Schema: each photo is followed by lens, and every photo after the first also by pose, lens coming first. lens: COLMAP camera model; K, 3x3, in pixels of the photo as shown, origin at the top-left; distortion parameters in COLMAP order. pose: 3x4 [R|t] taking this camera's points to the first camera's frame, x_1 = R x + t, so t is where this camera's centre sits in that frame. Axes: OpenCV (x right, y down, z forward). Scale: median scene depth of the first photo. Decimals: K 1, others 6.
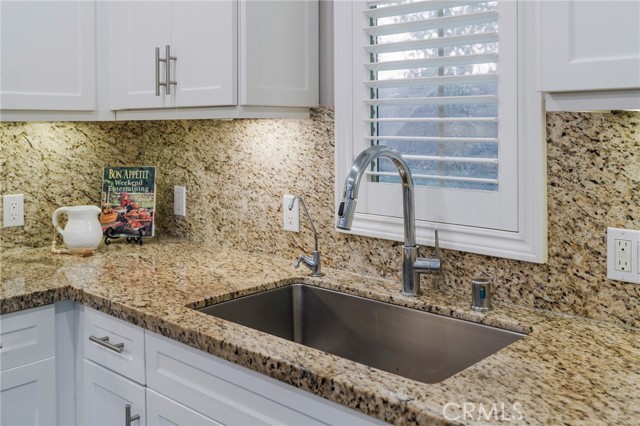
lens RADIAL K [[648.2, 0, 320.0], [0, 648.2, 213.0], [0, 0, 1]] dist [-0.016468, -0.003622]
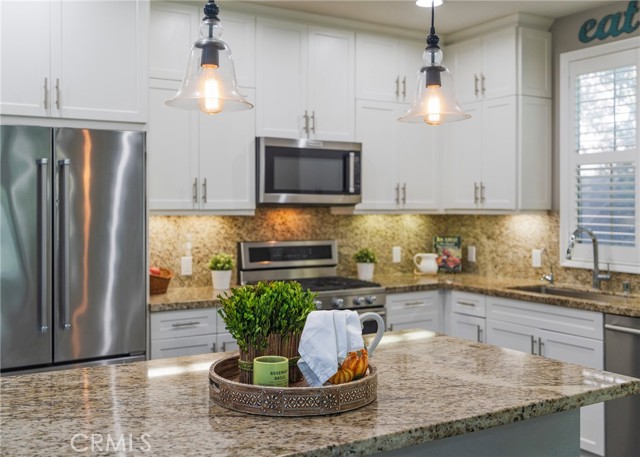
lens RADIAL K [[663.2, 0, 320.0], [0, 663.2, 228.5], [0, 0, 1]] dist [0.017584, 0.008725]
pose [[0.965101, 0.017756, -0.261277, -0.170450], [-0.044004, 0.994508, -0.094958, 0.147400], [0.258156, 0.103141, 0.960582, -1.354238]]
